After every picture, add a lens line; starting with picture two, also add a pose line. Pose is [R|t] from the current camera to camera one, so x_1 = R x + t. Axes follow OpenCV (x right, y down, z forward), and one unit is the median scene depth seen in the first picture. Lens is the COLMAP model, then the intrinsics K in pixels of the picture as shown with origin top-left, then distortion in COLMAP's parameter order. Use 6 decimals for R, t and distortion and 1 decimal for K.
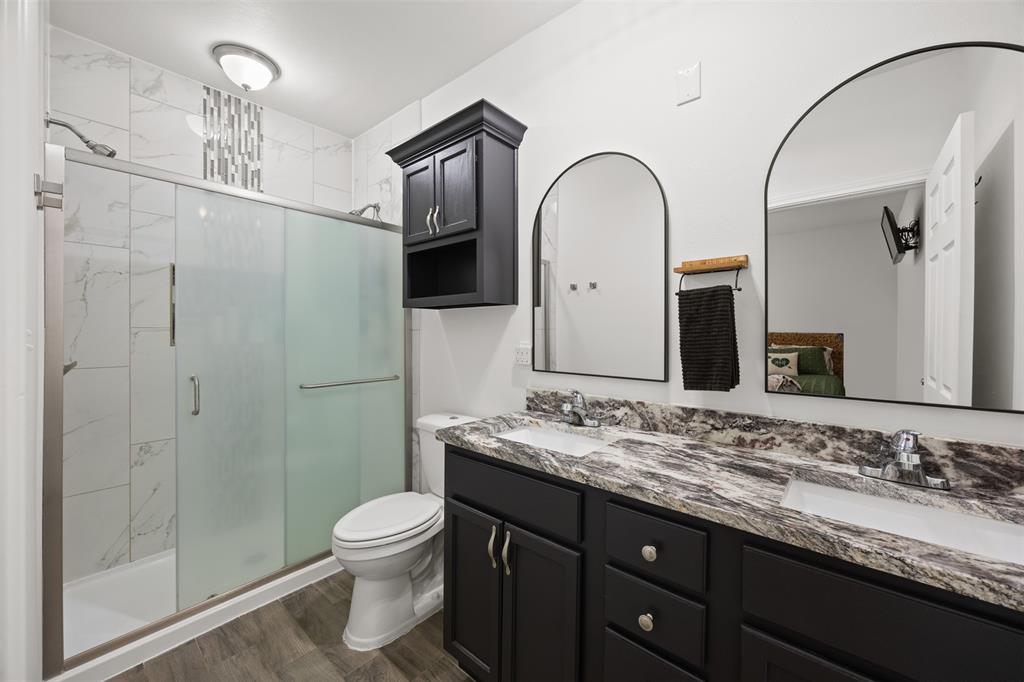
lens RADIAL K [[395.1, 0, 509.8], [0, 395.1, 336.9], [0, 0, 1]] dist [-0.000834, -0.000048]
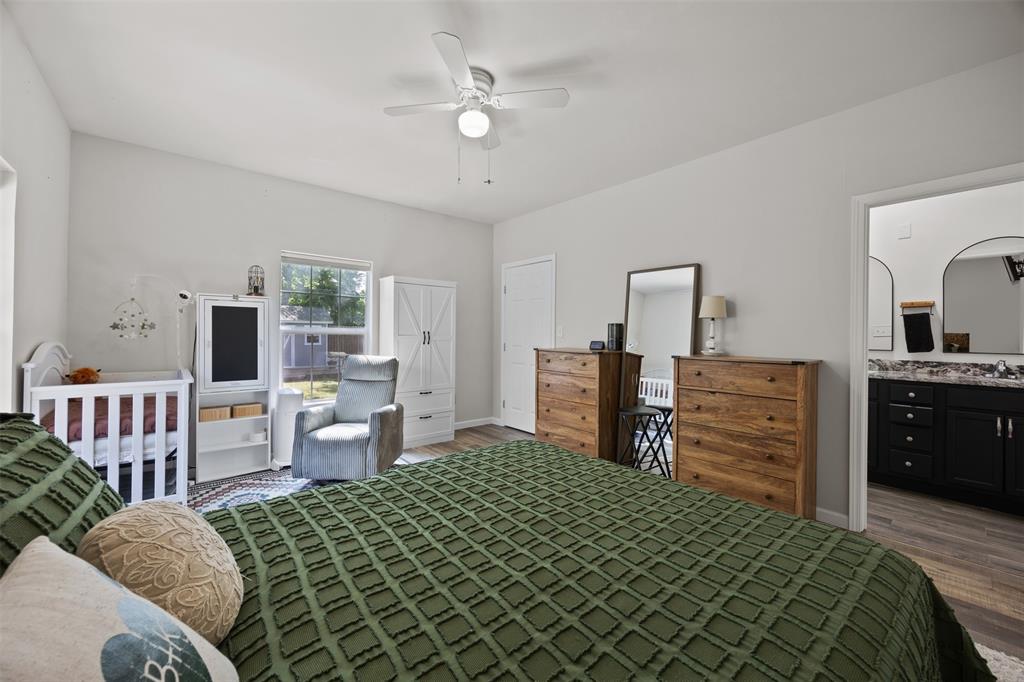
lens RADIAL K [[395.1, 0, 510.4], [0, 395.1, 337.0], [0, 0, 1]] dist [-0.000834, -0.000048]
pose [[0.989000, 0.003101, -0.147882, -1.847302], [-0.003792, 0.999983, -0.004389, 0.056703], [0.147866, 0.004902, 0.988995, -2.068585]]
